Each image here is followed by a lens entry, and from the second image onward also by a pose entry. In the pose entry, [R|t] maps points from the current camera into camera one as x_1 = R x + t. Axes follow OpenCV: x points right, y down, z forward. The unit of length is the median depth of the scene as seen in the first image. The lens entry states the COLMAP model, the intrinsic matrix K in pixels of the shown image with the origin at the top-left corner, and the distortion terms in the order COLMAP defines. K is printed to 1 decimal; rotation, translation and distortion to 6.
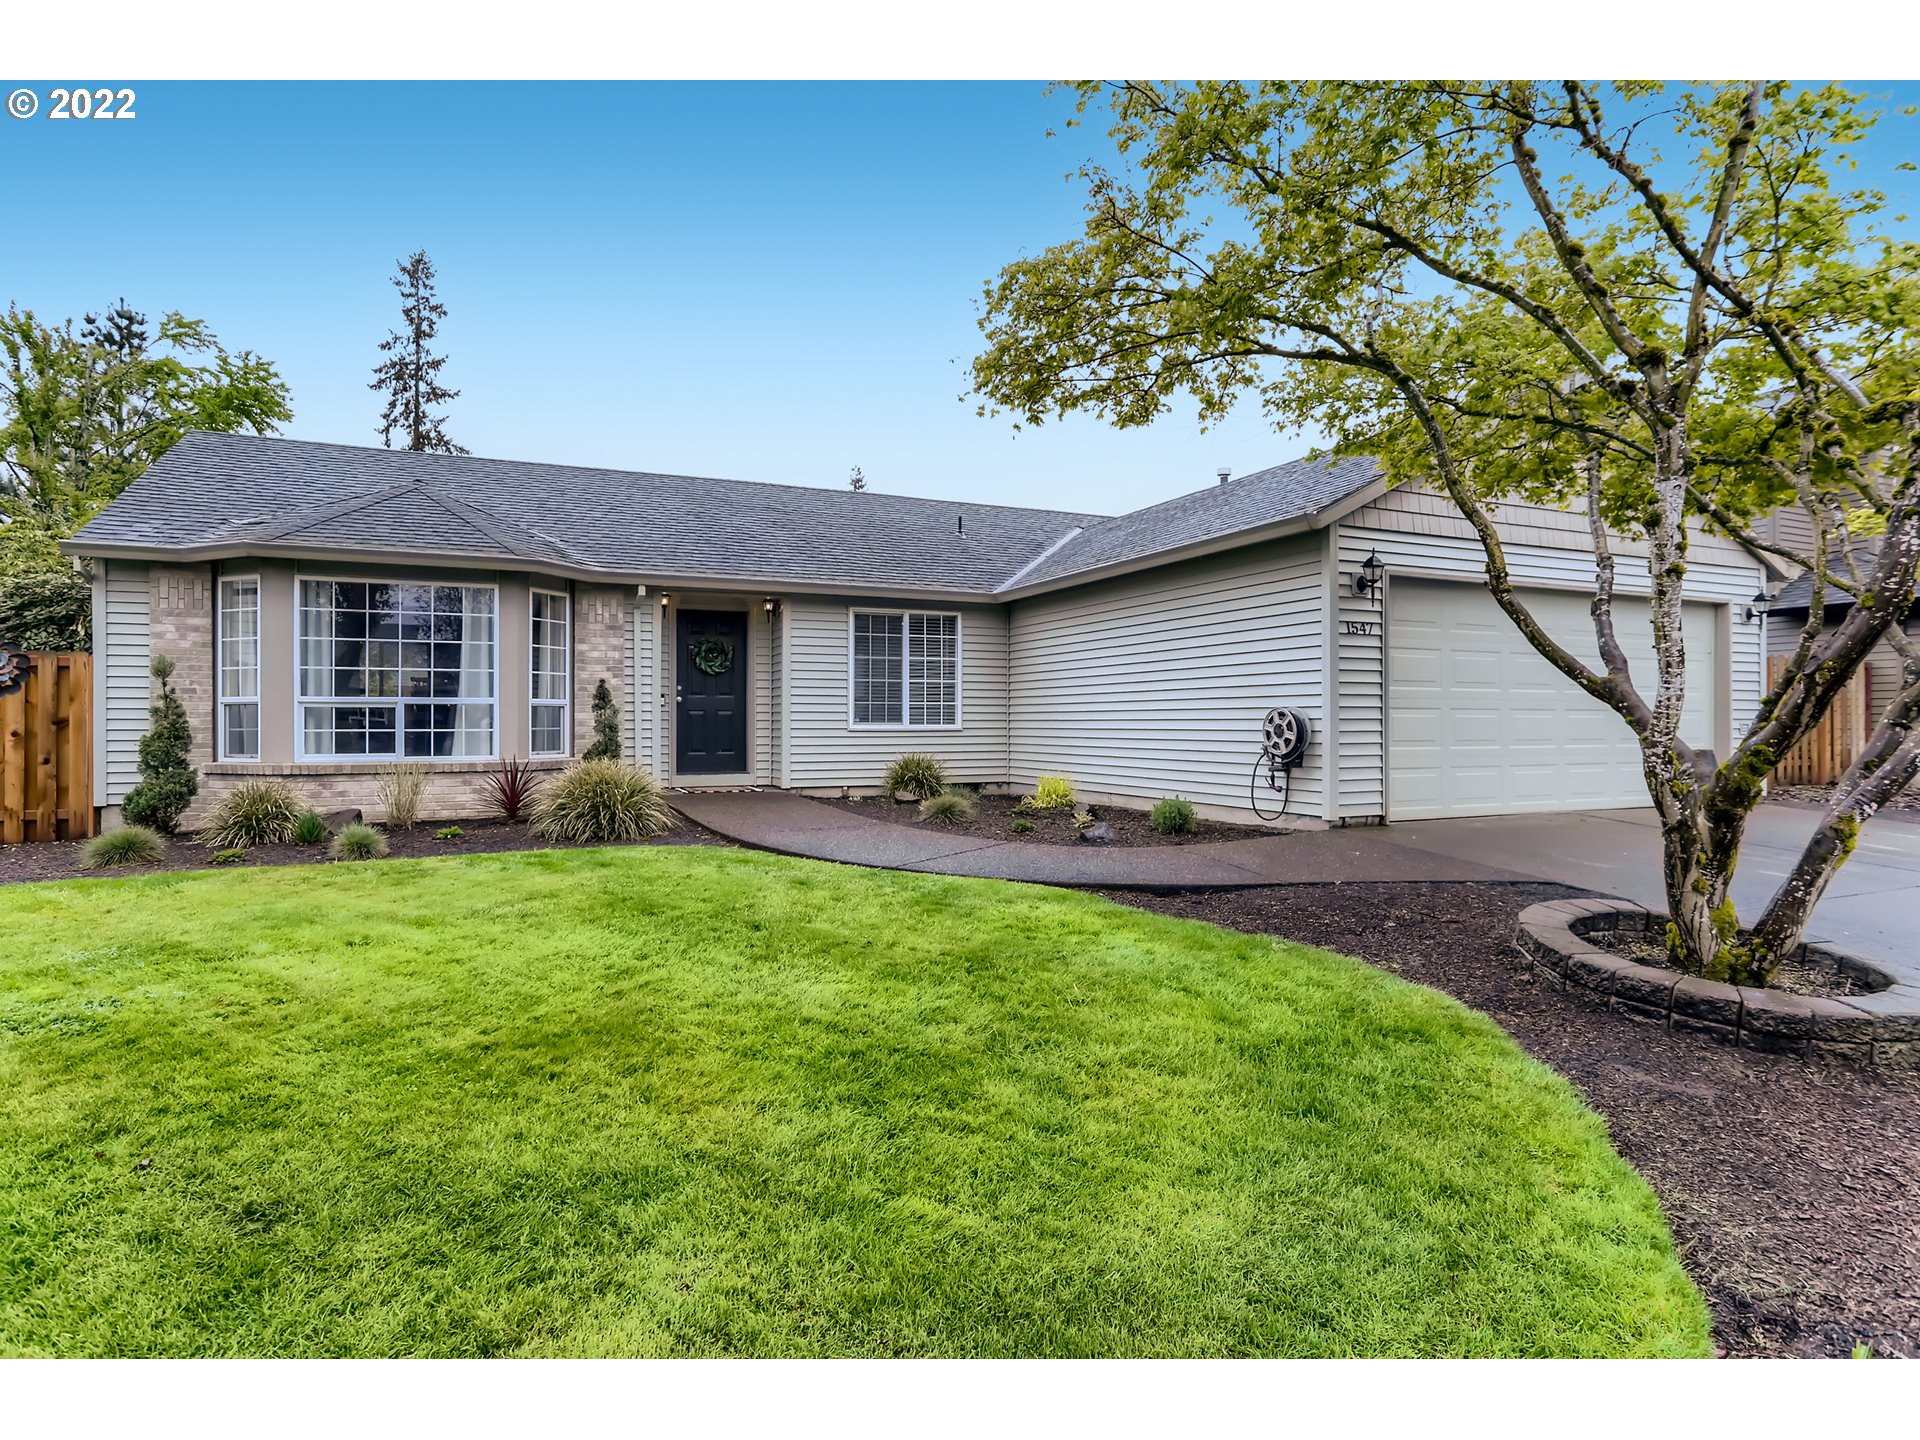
lens RADIAL K [[928.3, 0, 959.9], [0, 928.3, 697.9], [0, 0, 1]] dist [-0.017321, 0.012143]
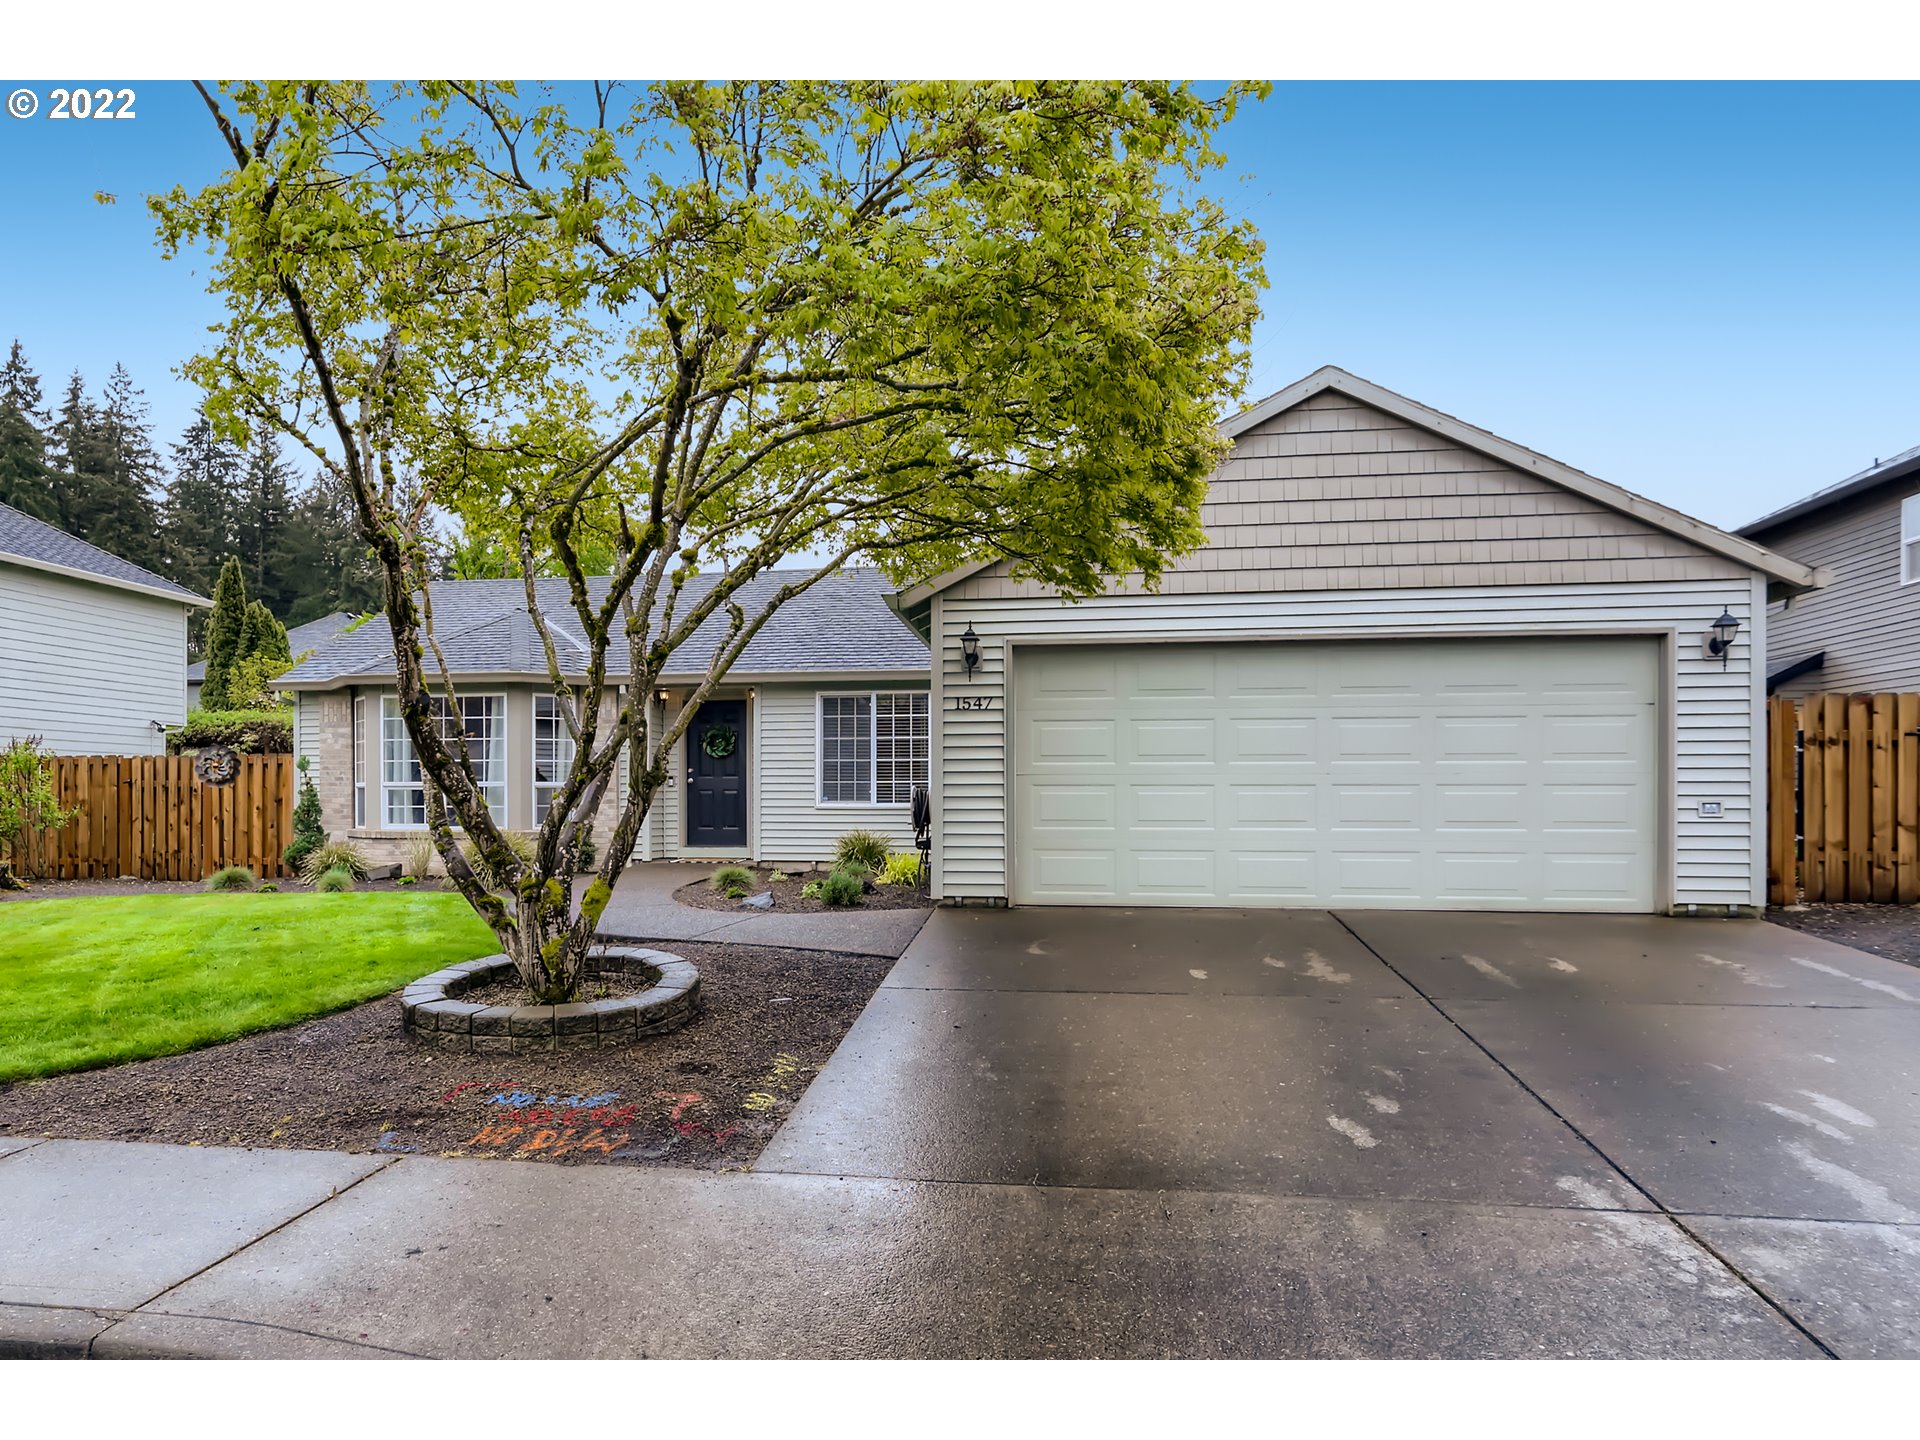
lens RADIAL K [[1132.9, 0, 993.4], [0, 1132.9, 763.0], [0, 0, 1]] dist [-0.004707, -0.000550]
pose [[0.866183, -0.016778, -0.499445, 0.787082], [0.012876, 0.999854, -0.011258, 0.000597], [0.499561, 0.003321, 0.866273, -0.015853]]
